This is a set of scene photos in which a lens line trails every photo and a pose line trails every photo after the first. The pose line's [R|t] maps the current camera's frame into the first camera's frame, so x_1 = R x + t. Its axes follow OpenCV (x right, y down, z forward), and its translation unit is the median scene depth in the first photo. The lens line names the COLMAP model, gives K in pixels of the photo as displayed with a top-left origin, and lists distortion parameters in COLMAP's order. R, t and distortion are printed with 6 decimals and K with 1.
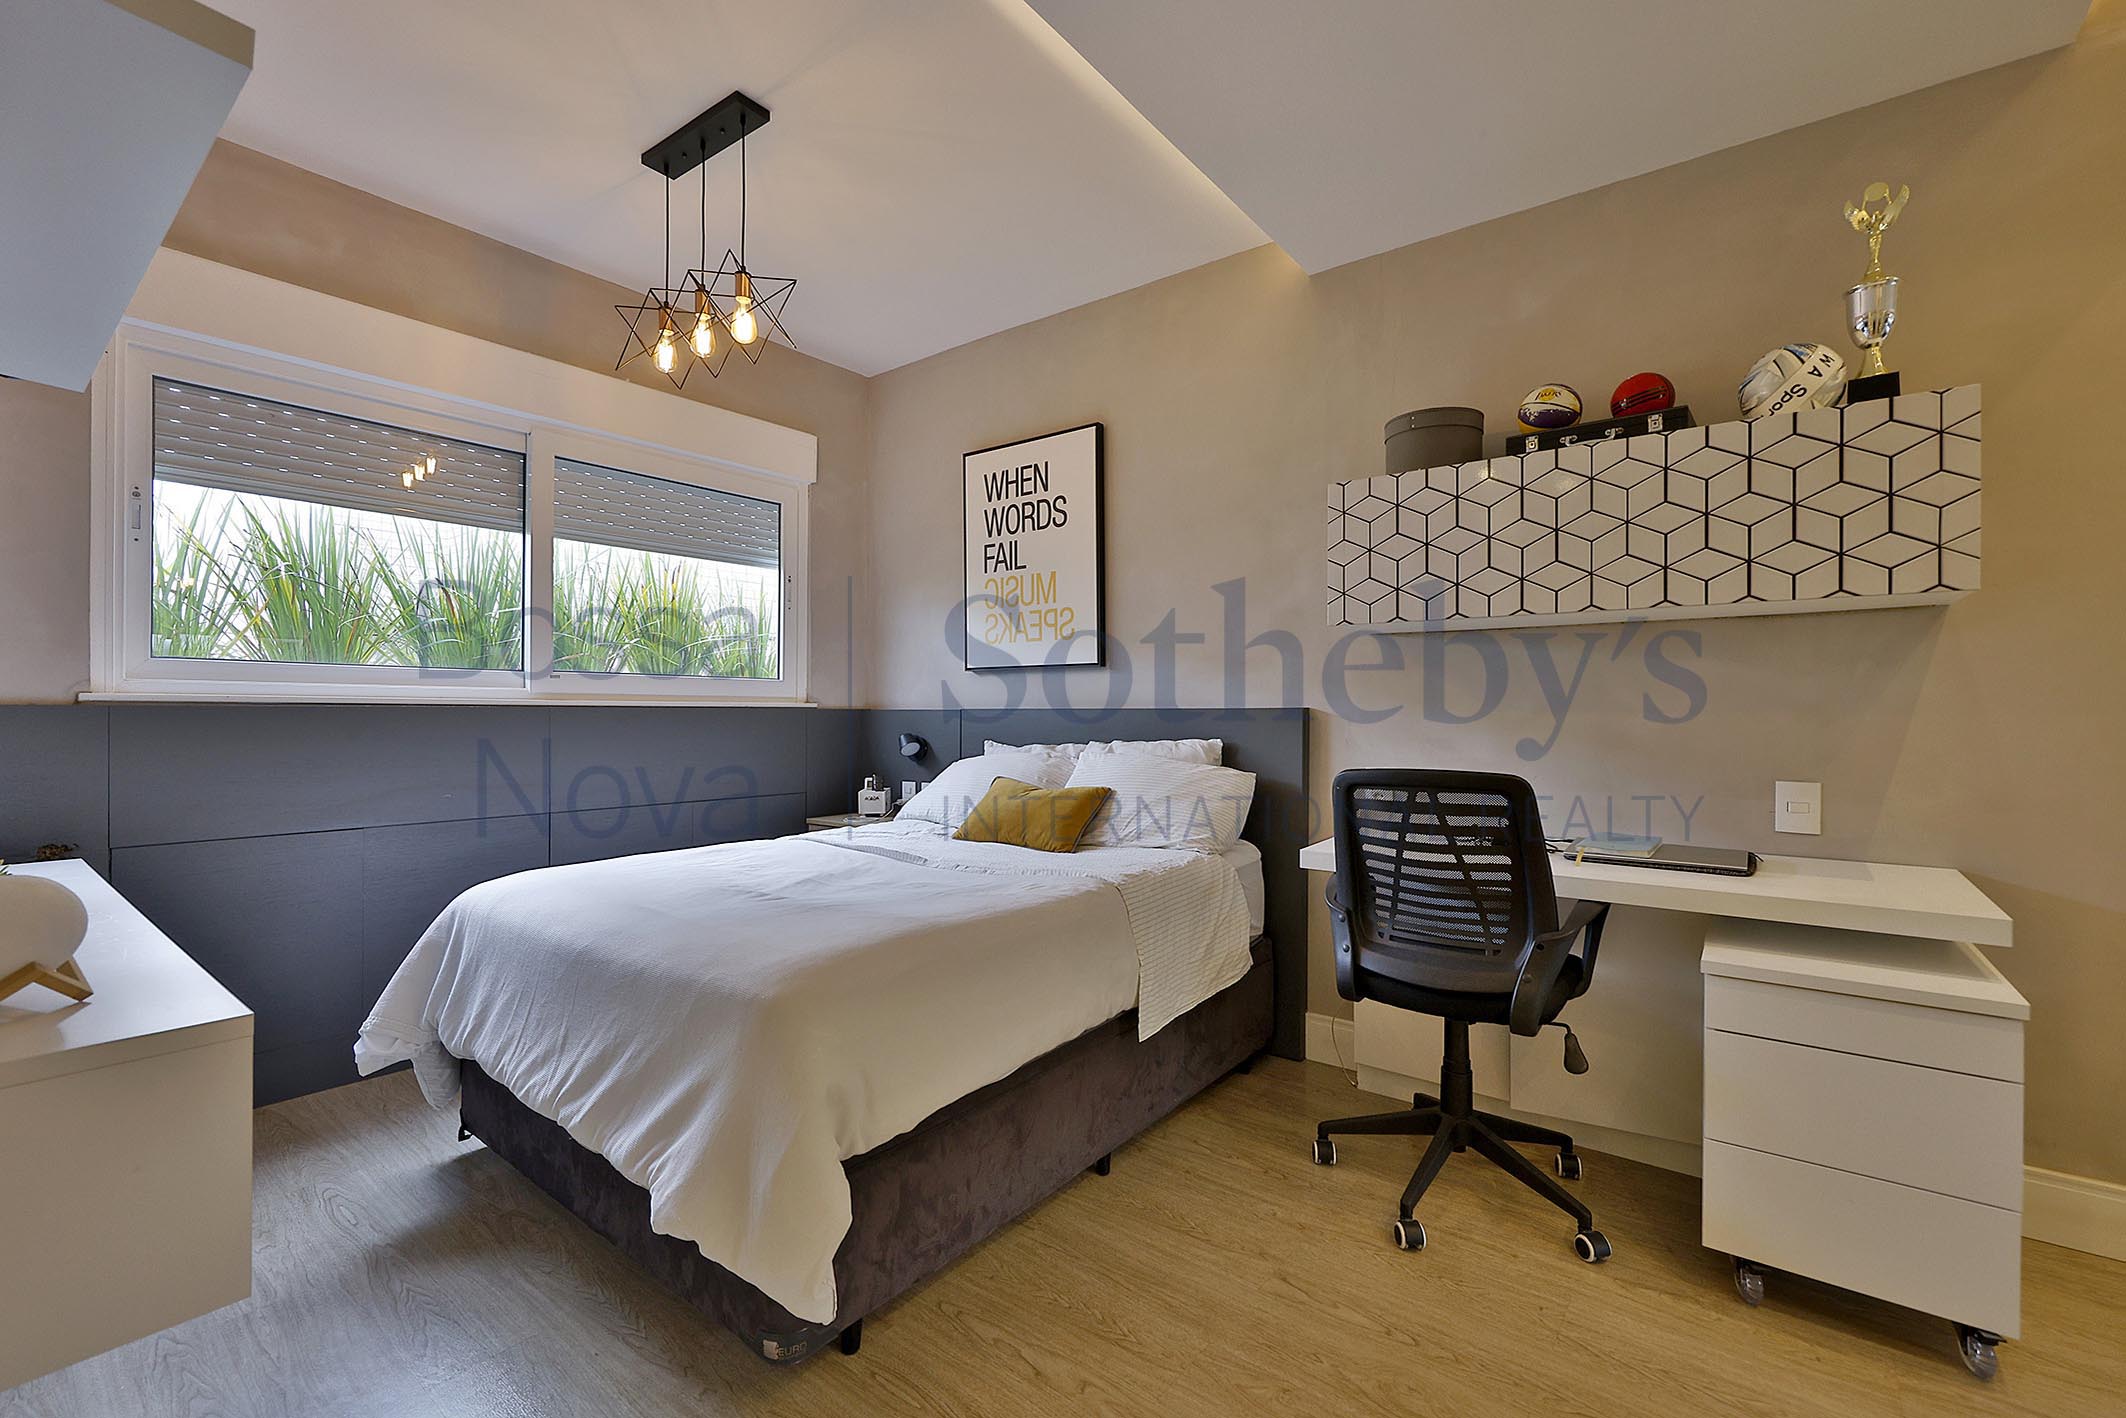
lens RADIAL K [[890.2, 0, 1049.5], [0, 890.2, 708.4], [0, 0, 1]] dist [-0.004034, -0.001335]
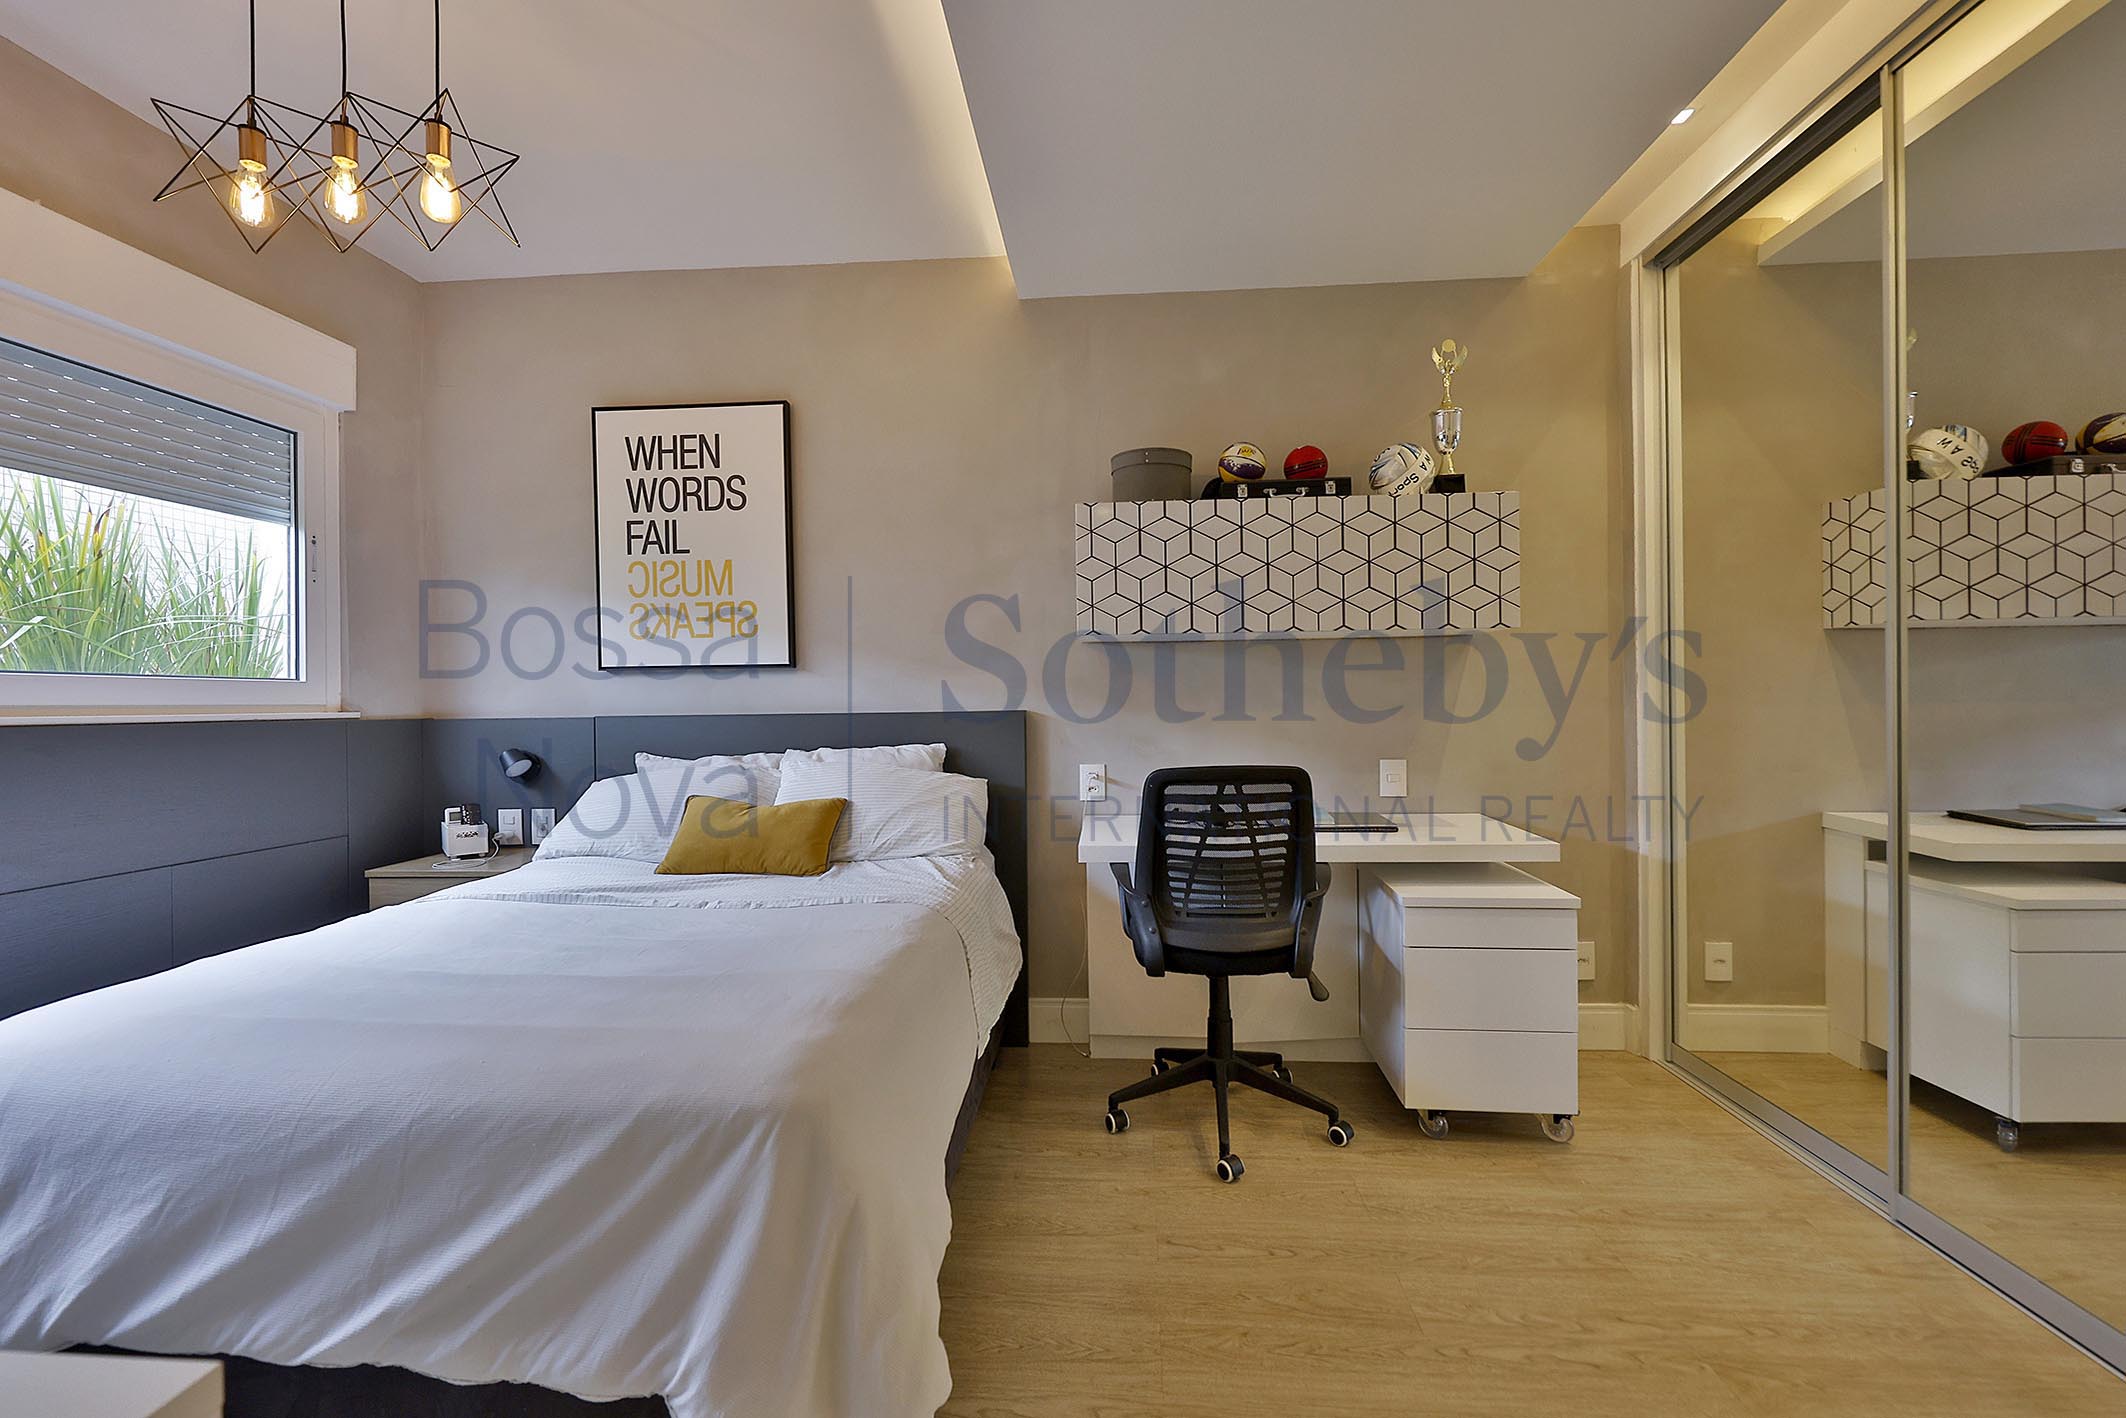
lens RADIAL K [[890.2, 0, 1055.1], [0, 890.2, 705.7], [0, 0, 1]] dist [-0.004034, -0.001335]
pose [[0.832573, -0.014492, 0.553726, -0.316631], [0.012731, 0.999894, 0.007027, -0.015766], [-0.553770, 0.001199, 0.832669, 0.122718]]
